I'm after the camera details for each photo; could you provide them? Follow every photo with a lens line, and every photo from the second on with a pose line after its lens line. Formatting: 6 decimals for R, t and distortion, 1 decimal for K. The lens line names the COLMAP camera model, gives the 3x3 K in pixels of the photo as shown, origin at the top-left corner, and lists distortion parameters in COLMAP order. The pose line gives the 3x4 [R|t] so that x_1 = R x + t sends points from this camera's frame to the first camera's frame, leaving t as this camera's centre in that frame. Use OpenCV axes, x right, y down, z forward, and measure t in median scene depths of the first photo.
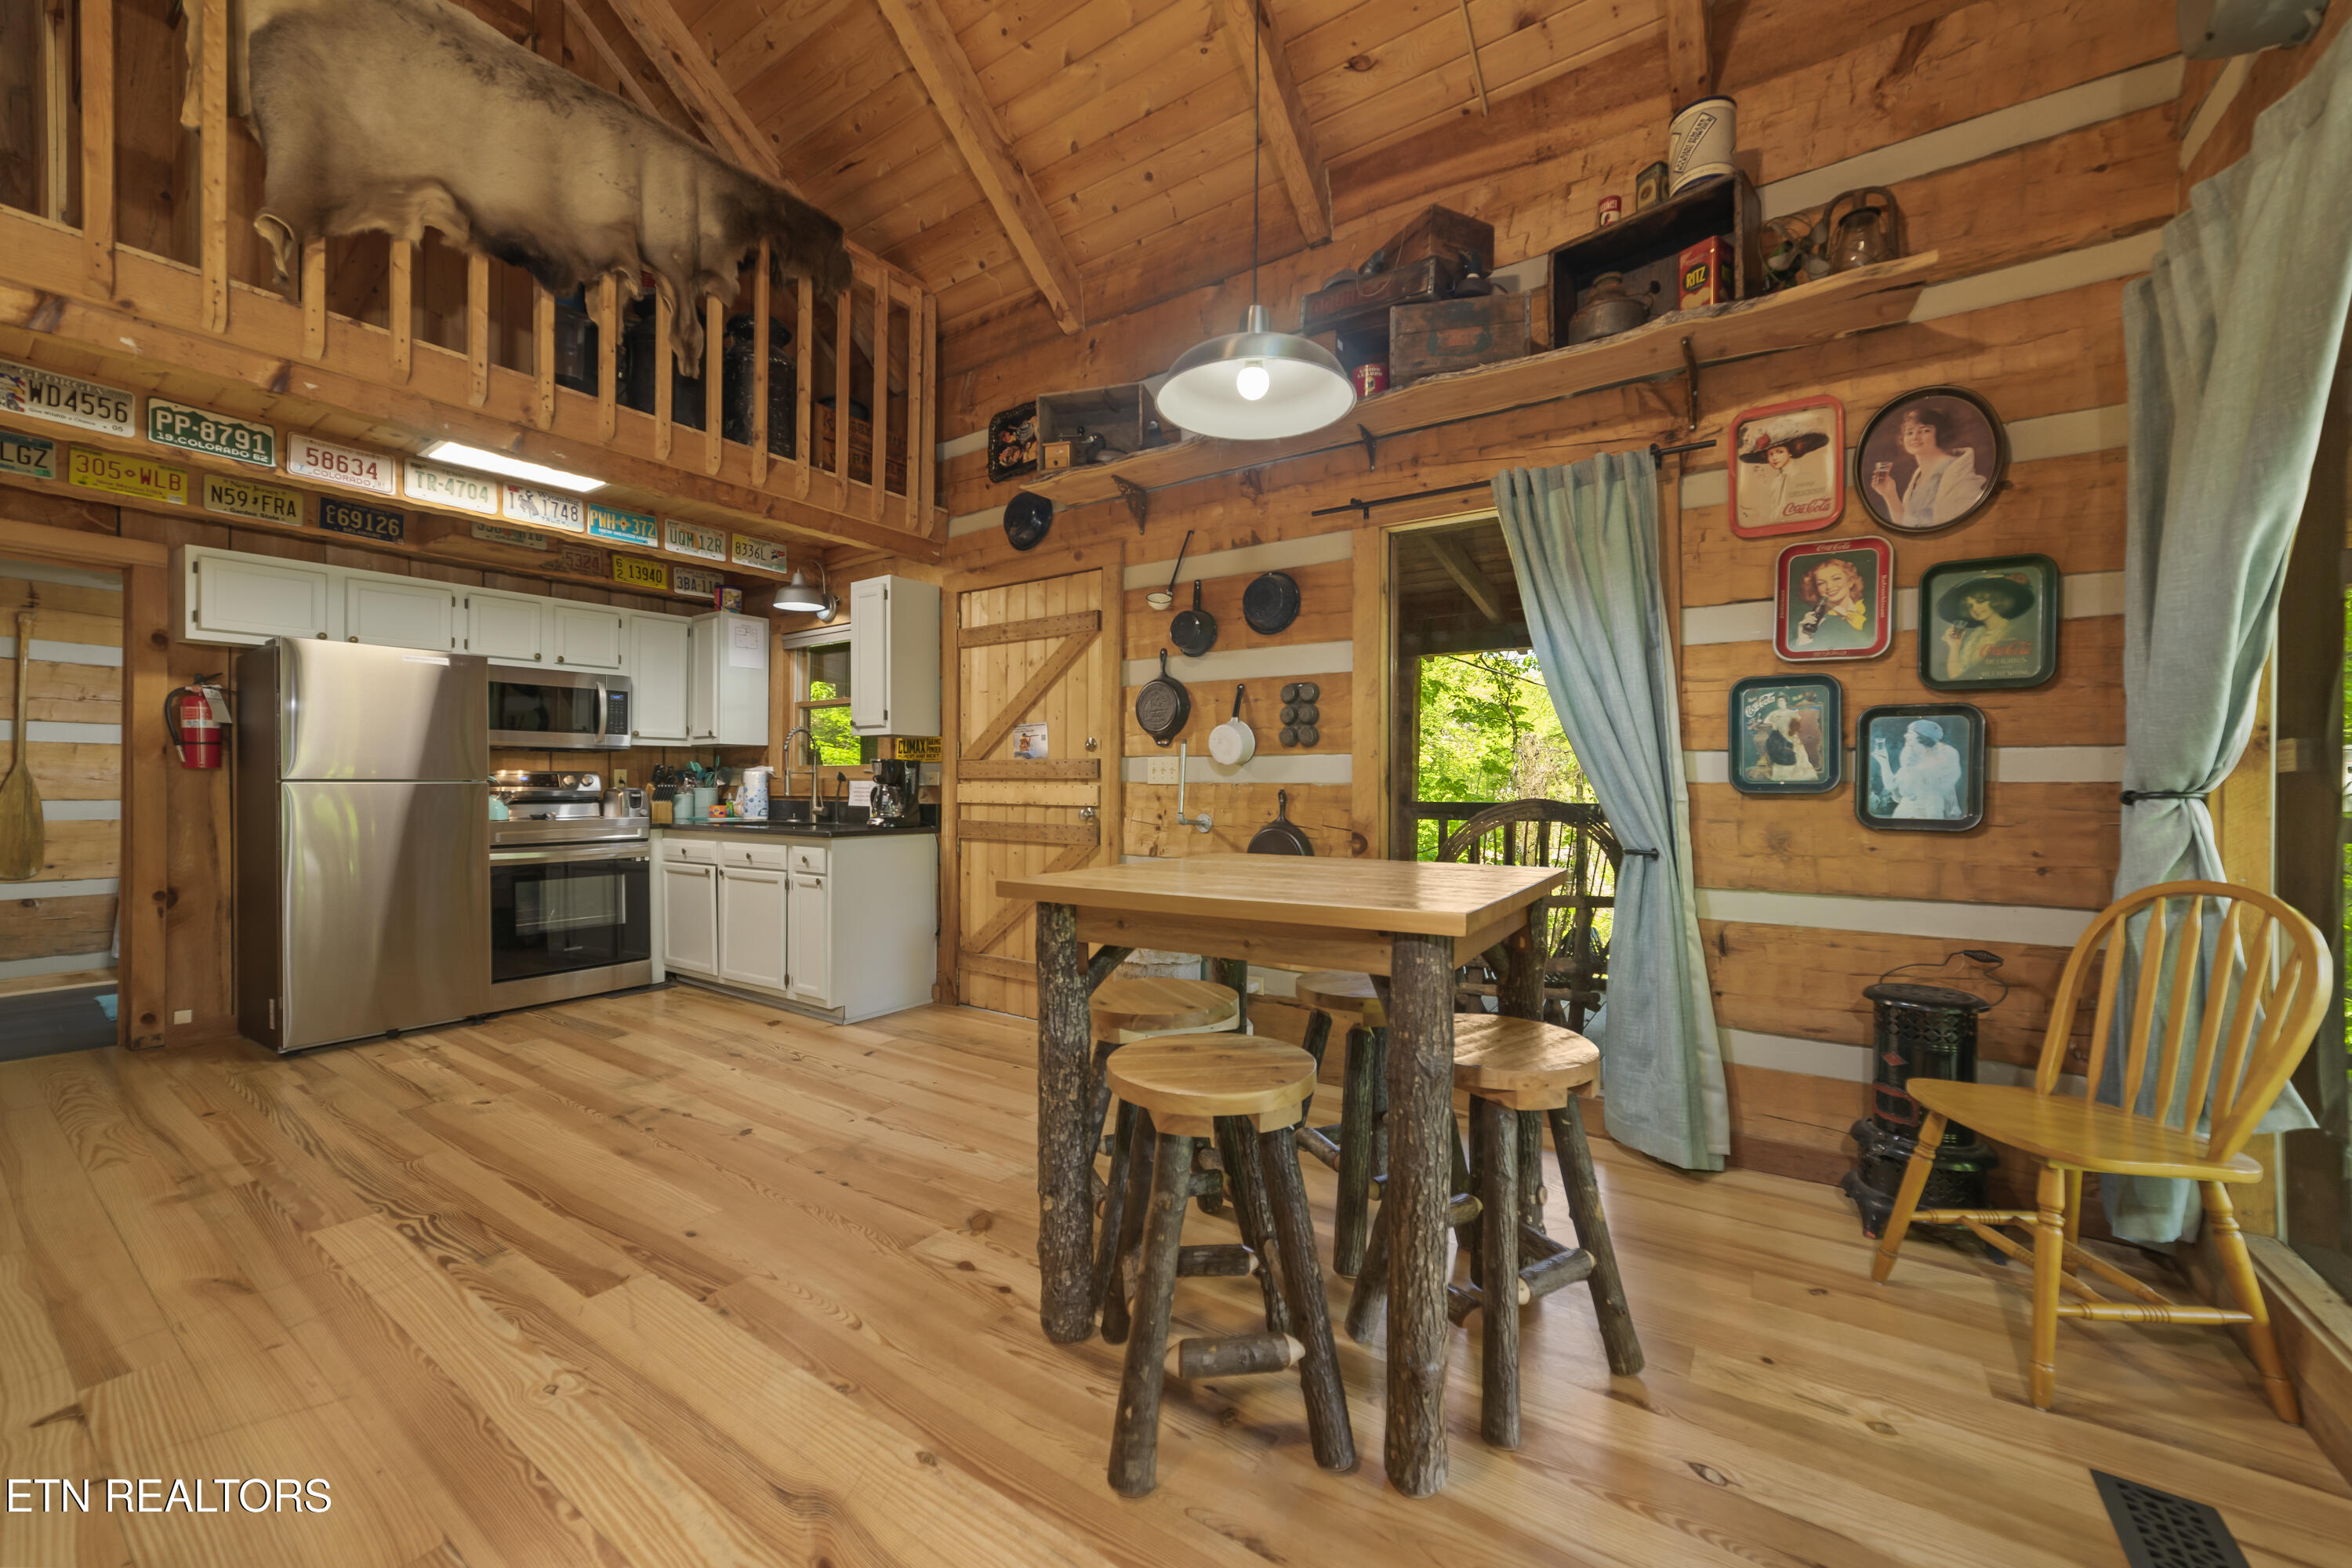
lens RADIAL K [[906.6, 0, 1180.4], [0, 906.6, 789.5], [0, 0, 1]] dist [-0.023158, 0.010842]
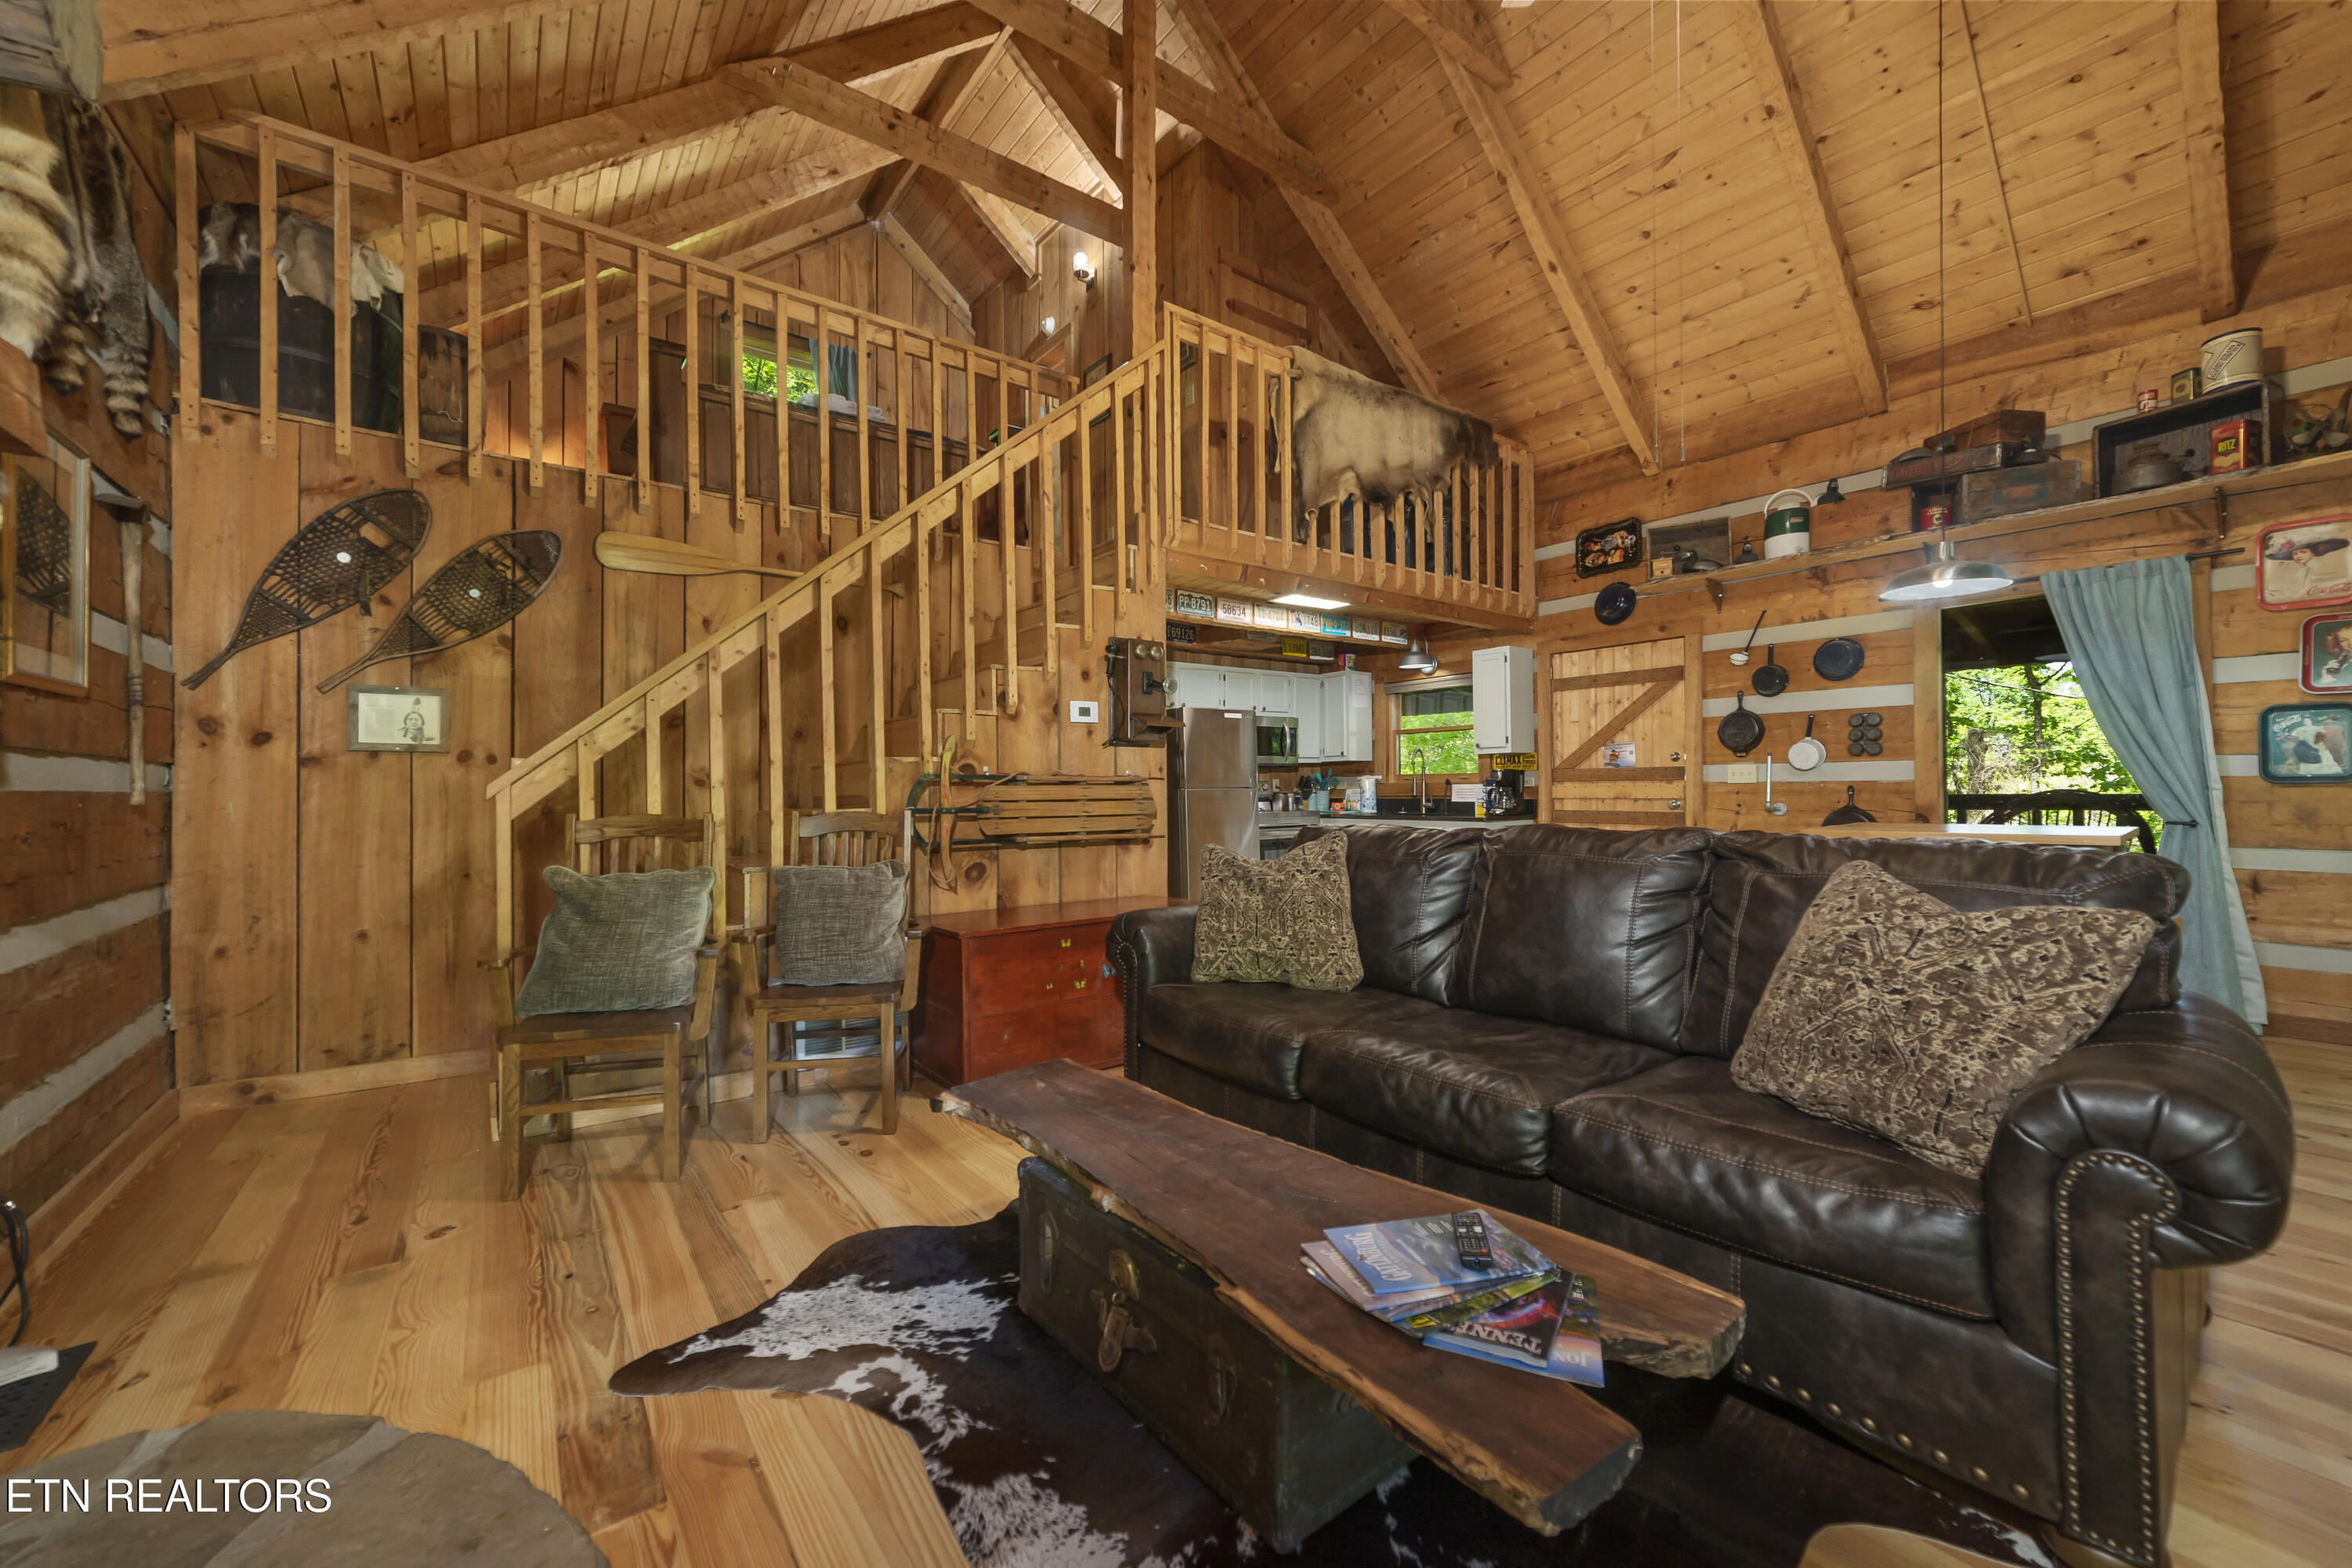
lens RADIAL K [[899.6, 0, 1183.8], [0, 899.6, 786.1], [0, 0, 1]] dist [-0.015531, 0.007666]
pose [[0.951004, -0.013246, -0.308895, -0.431267], [0.010993, 0.999899, -0.009031, 0.001763], [0.308984, 0.005193, 0.951053, -0.658102]]
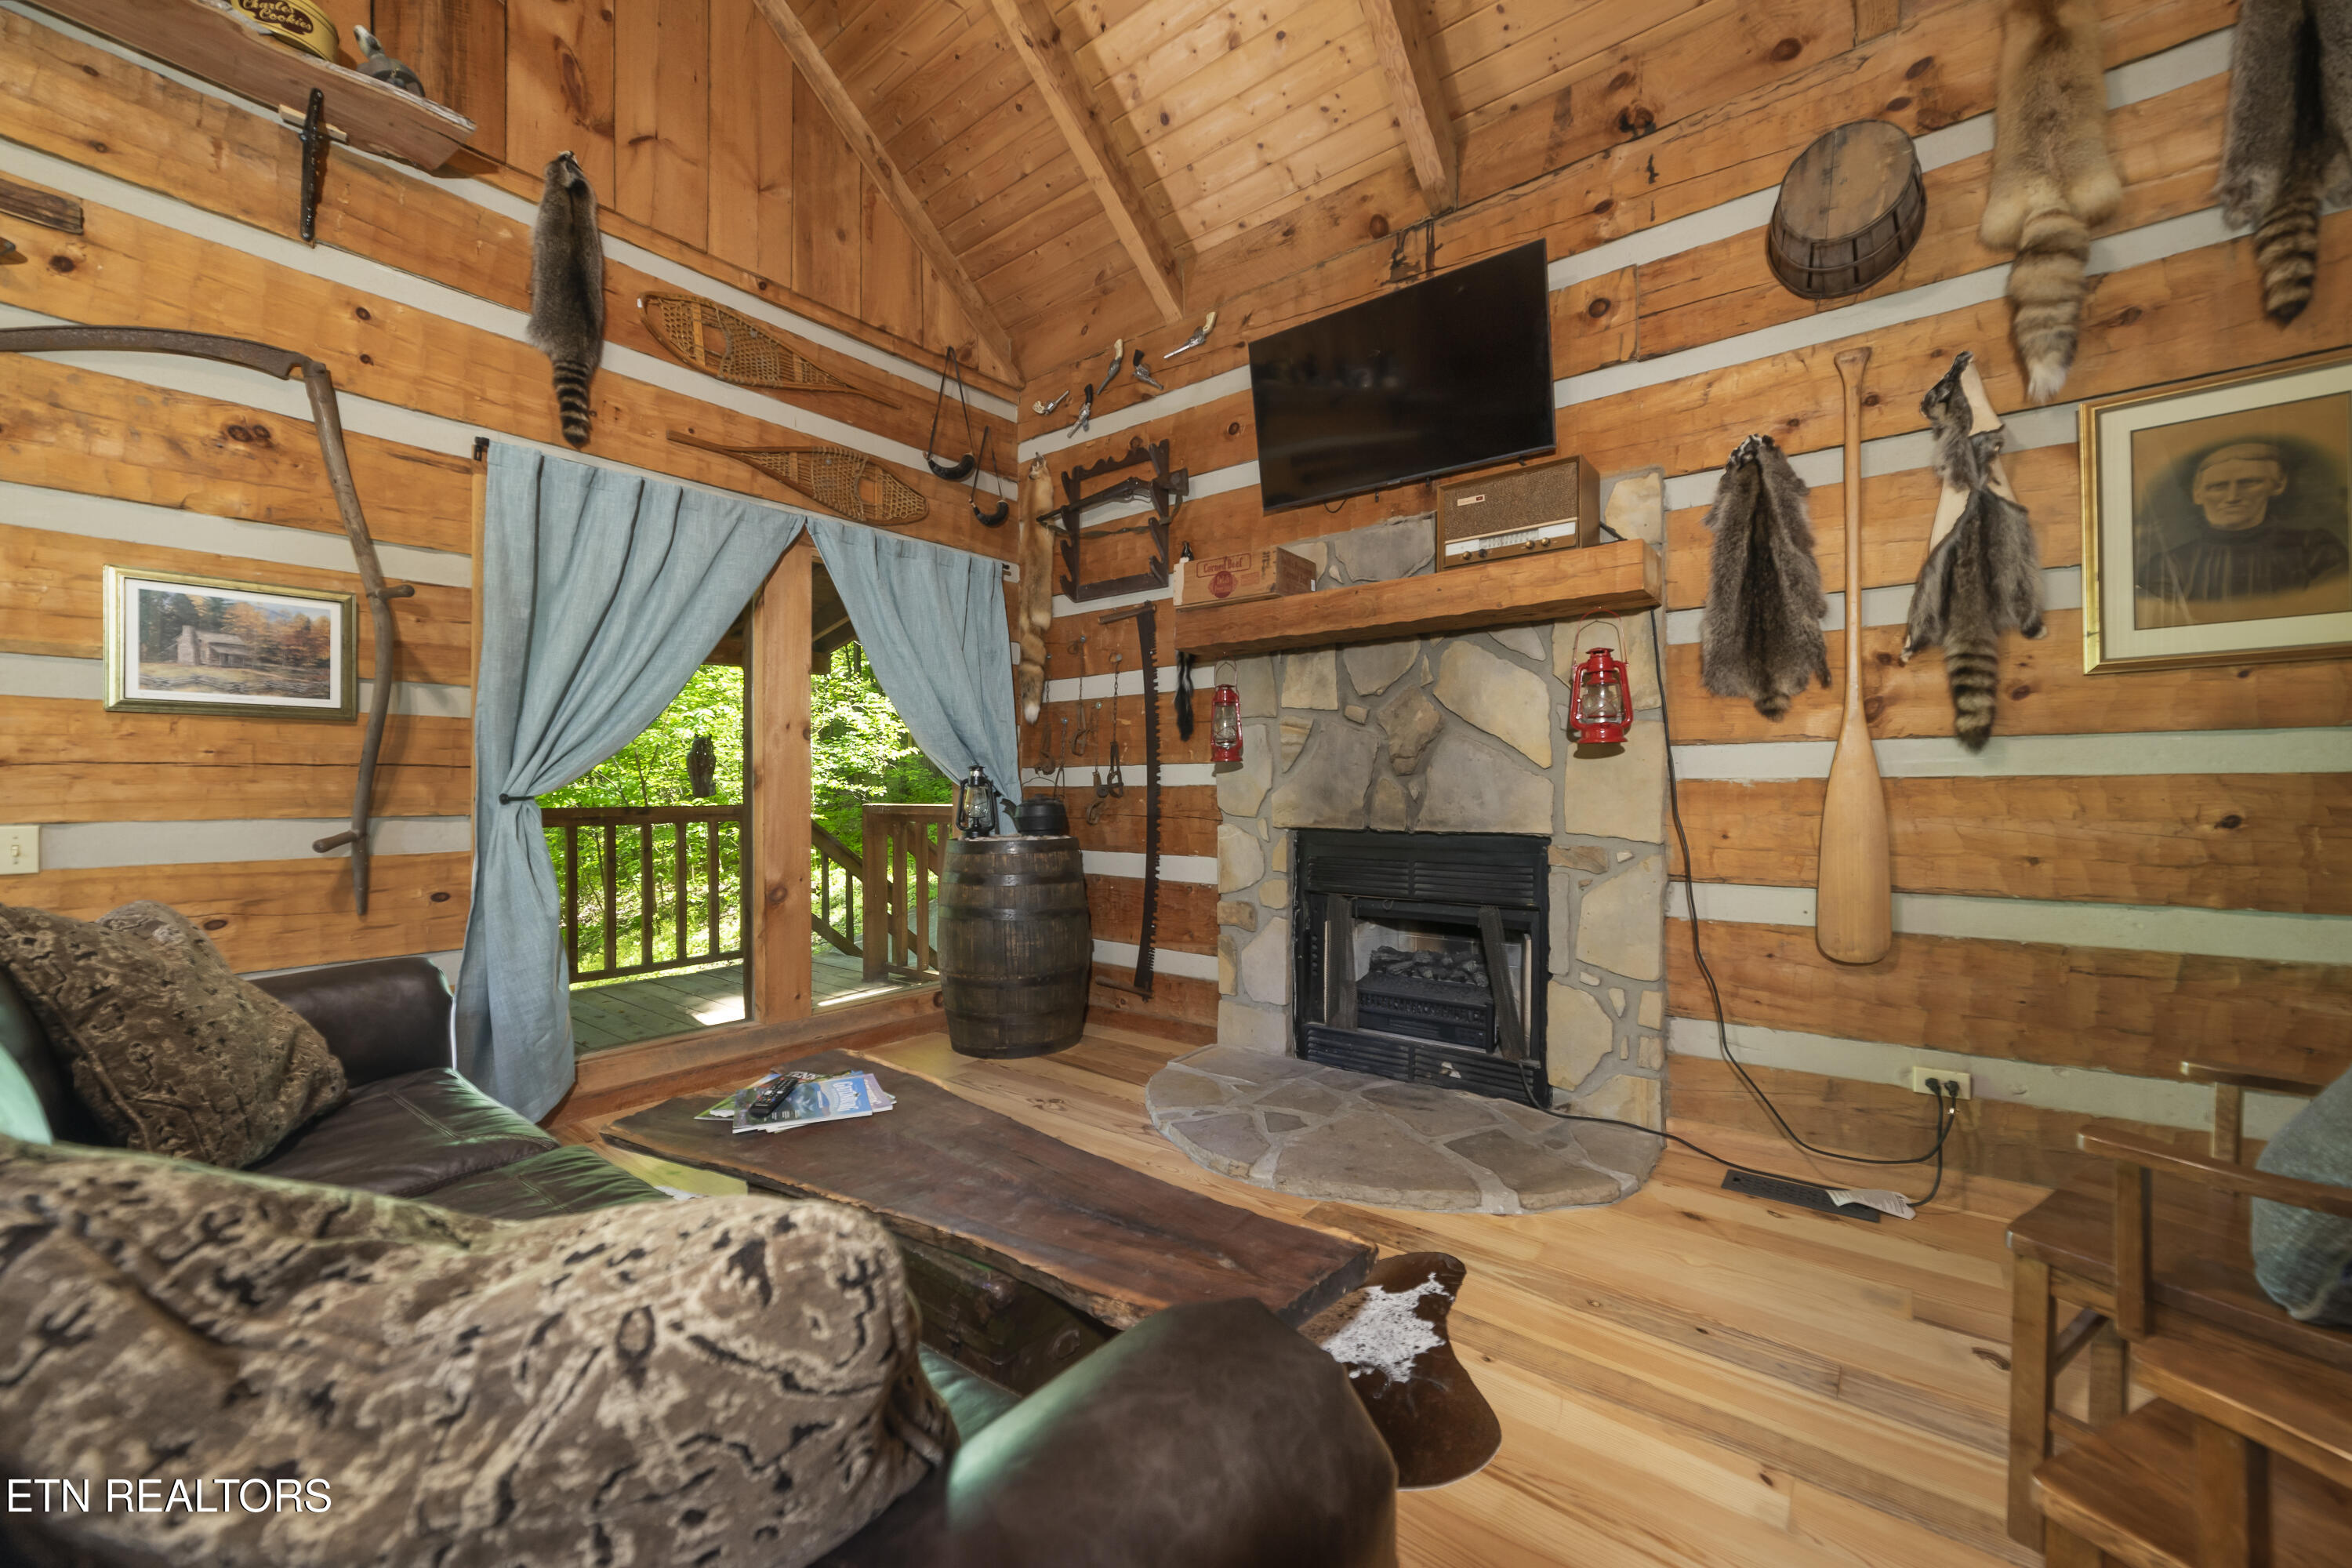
lens RADIAL K [[906.6, 0, 1180.4], [0, 906.6, 789.5], [0, 0, 1]] dist [-0.023158, 0.010842]
pose [[-0.997545, -0.000515, 0.070021, -0.711543], [-0.000360, 0.999997, 0.002218, 0.000210], [-0.070022, 0.002187, -0.997543, 0.235650]]
